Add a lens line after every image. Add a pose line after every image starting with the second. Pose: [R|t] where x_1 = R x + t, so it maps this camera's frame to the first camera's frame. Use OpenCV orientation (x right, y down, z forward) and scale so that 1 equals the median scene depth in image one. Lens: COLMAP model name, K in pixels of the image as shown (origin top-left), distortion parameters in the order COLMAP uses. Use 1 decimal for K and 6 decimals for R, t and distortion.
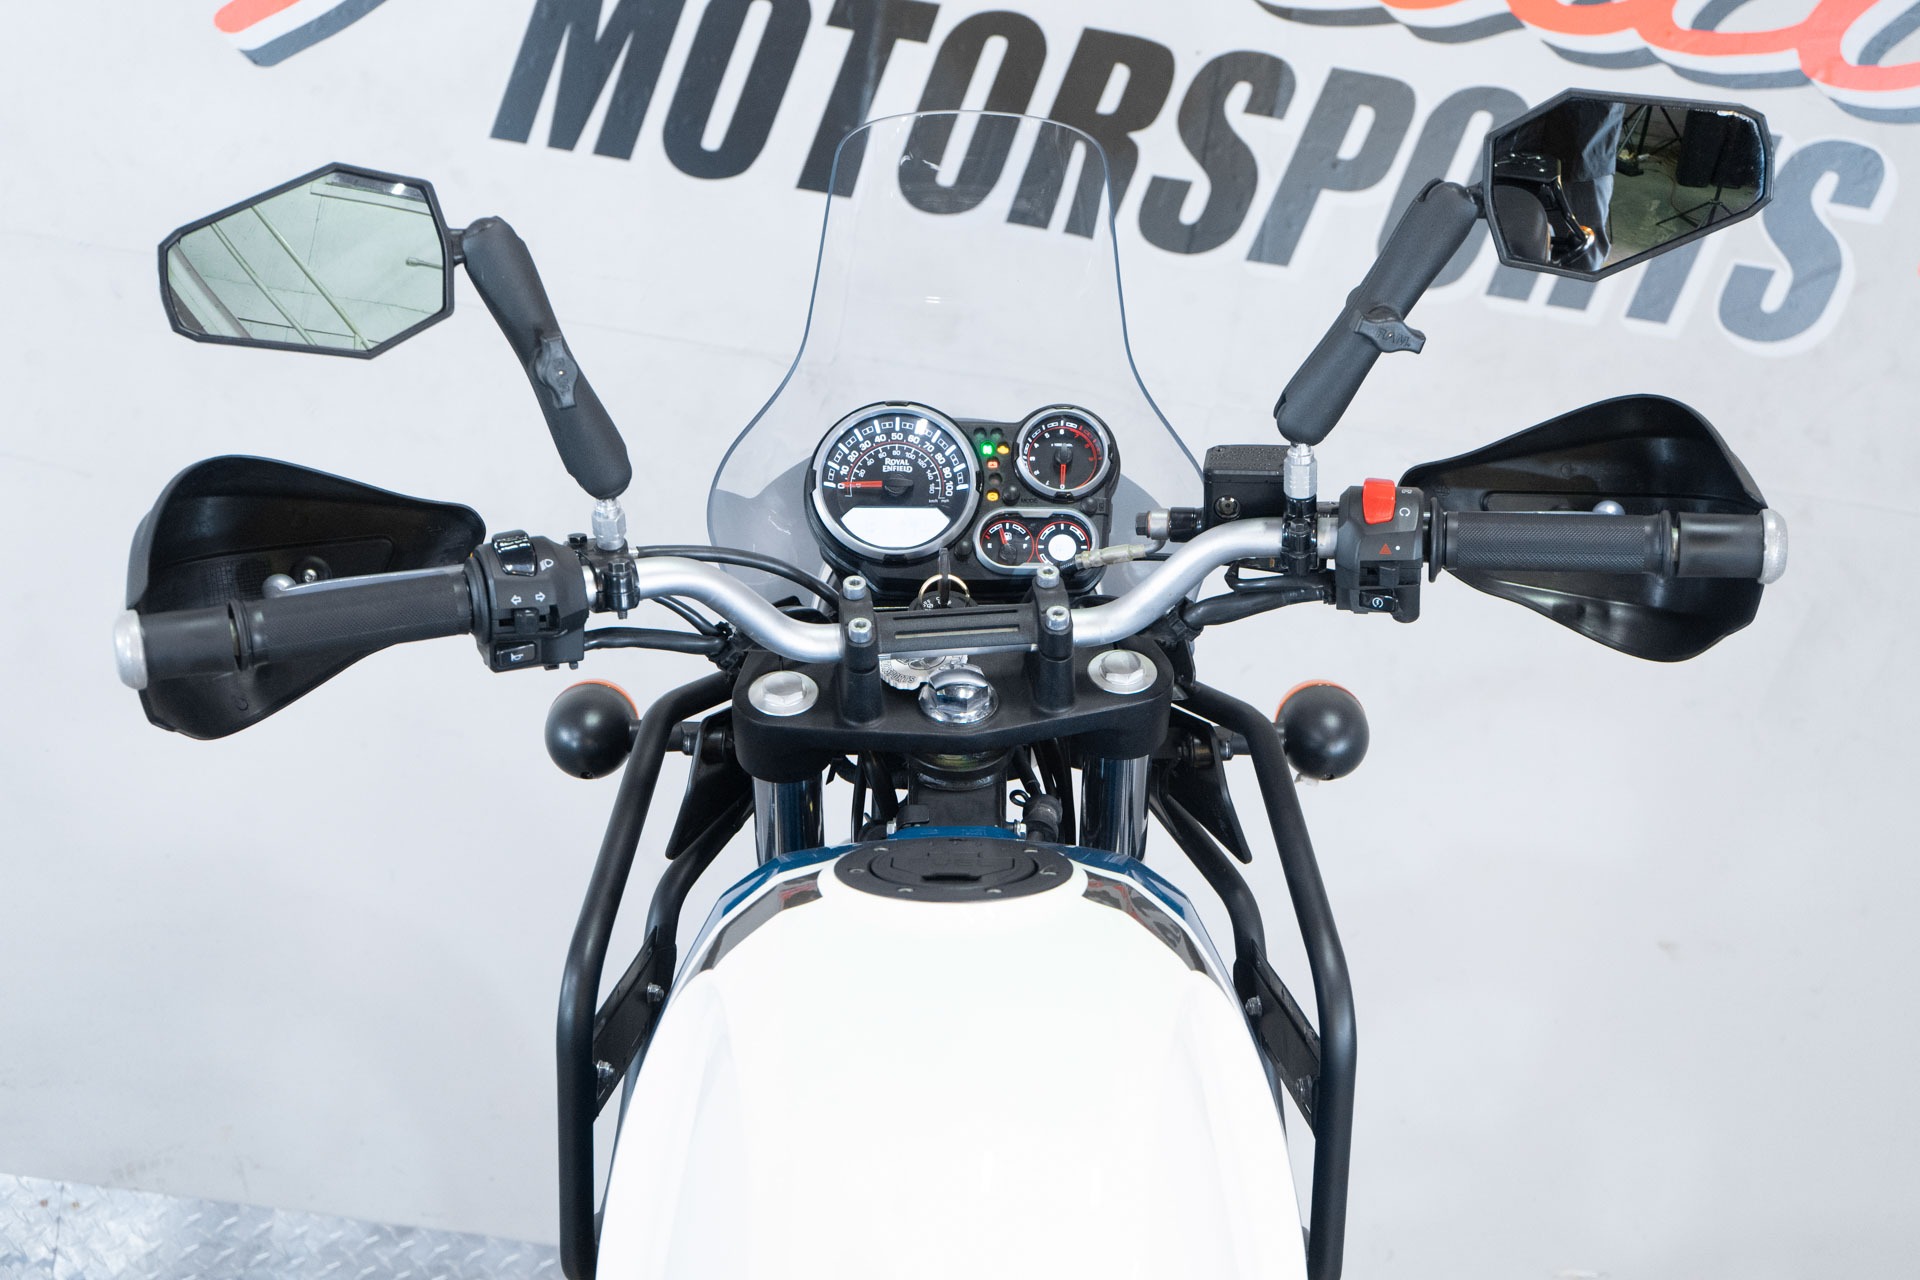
lens RADIAL K [[2733.3, 0, 957.5], [0, 2733.3, 637.3], [0, 0, 1]] dist [0.013947, 0.000000]
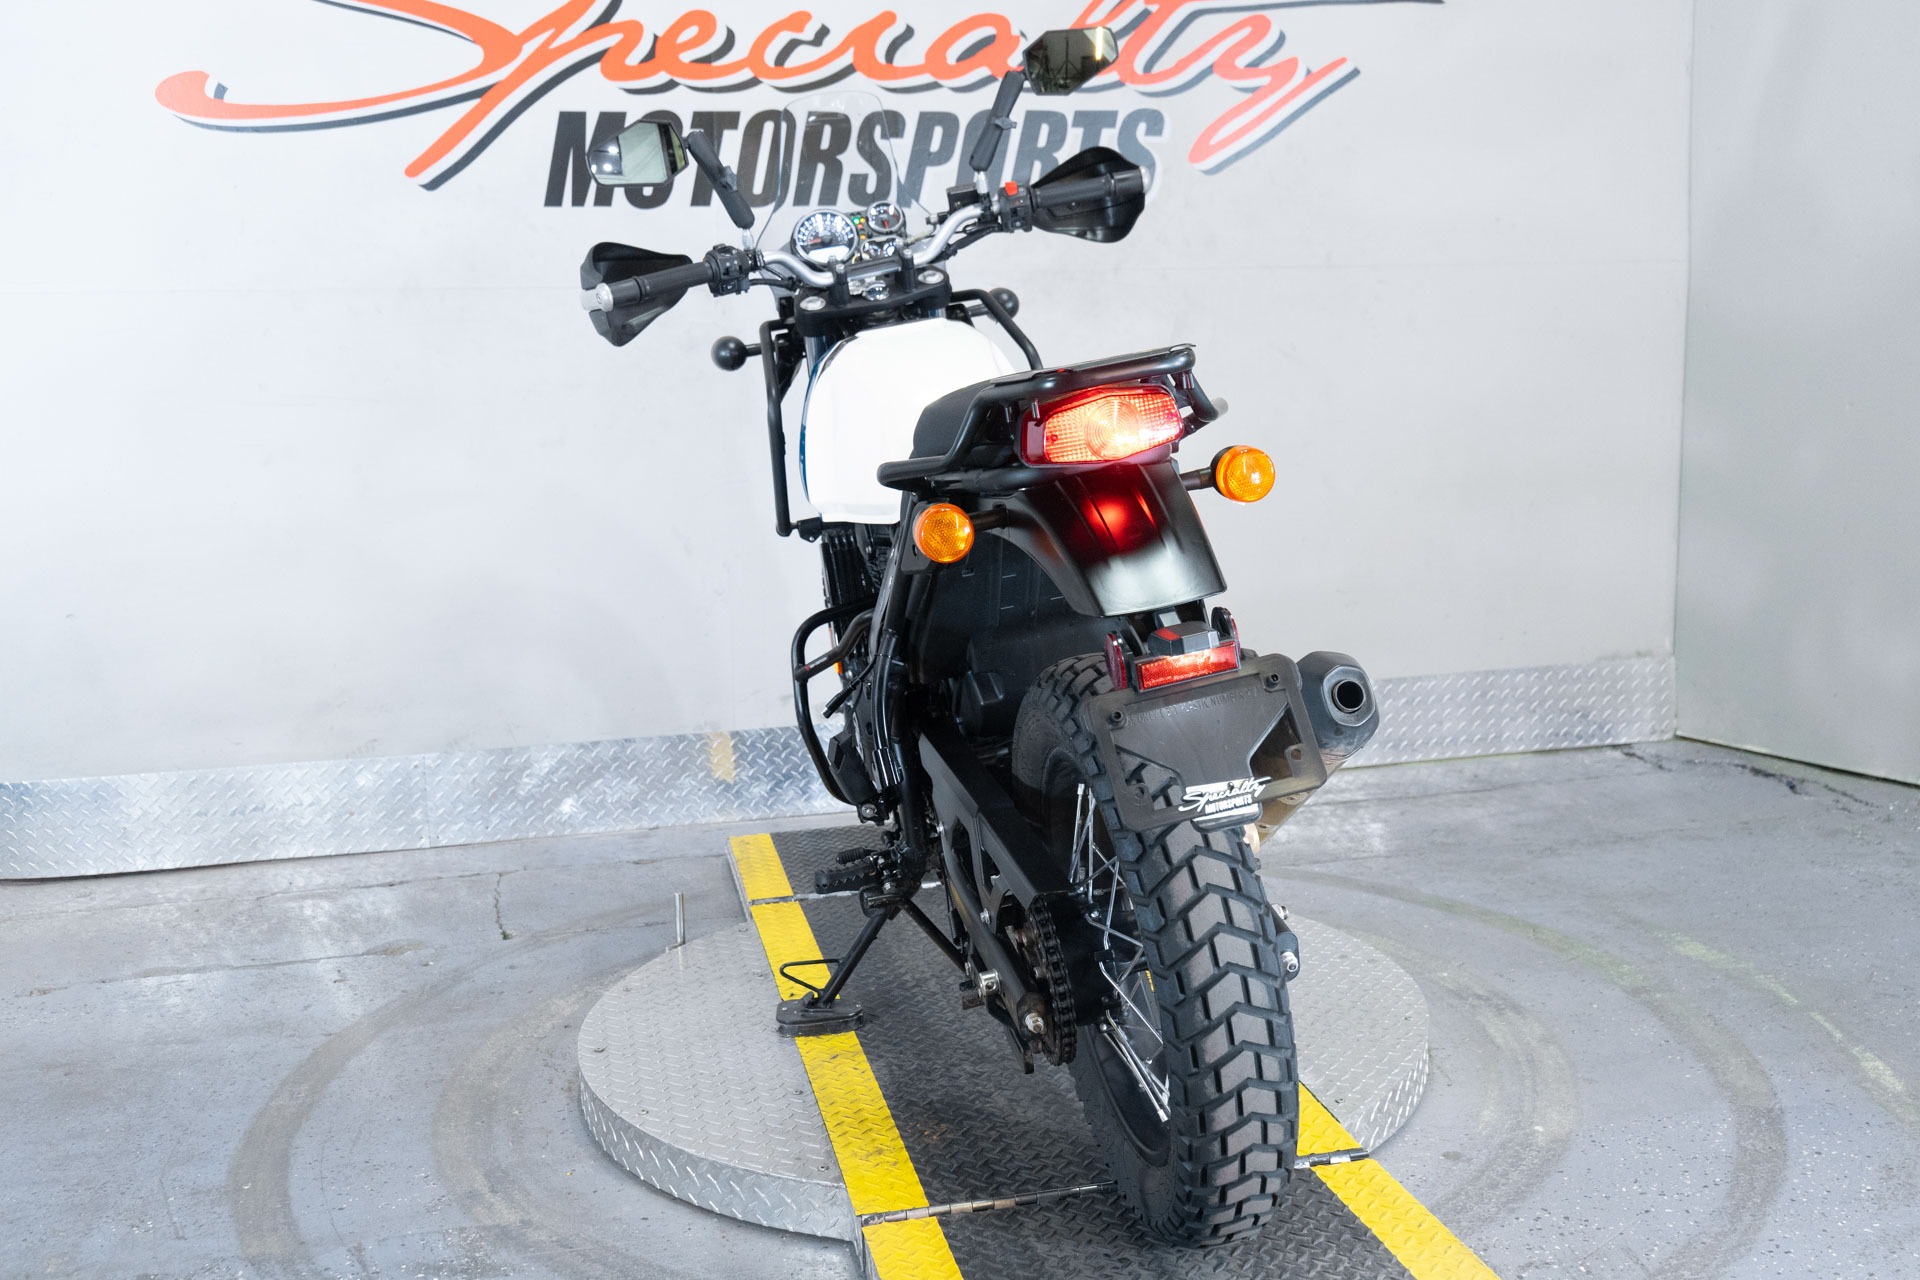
lens RADIAL K [[1965.4, 0, 961.7], [0, 1965.4, 635.8], [0, 0, 1]] dist [0.012295, 0.000000]
pose [[0.963202, -0.203456, 0.175636, -0.305093], [0.209808, 0.977573, -0.018188, 0.376941], [-0.167996, 0.054368, 0.984287, -0.857177]]
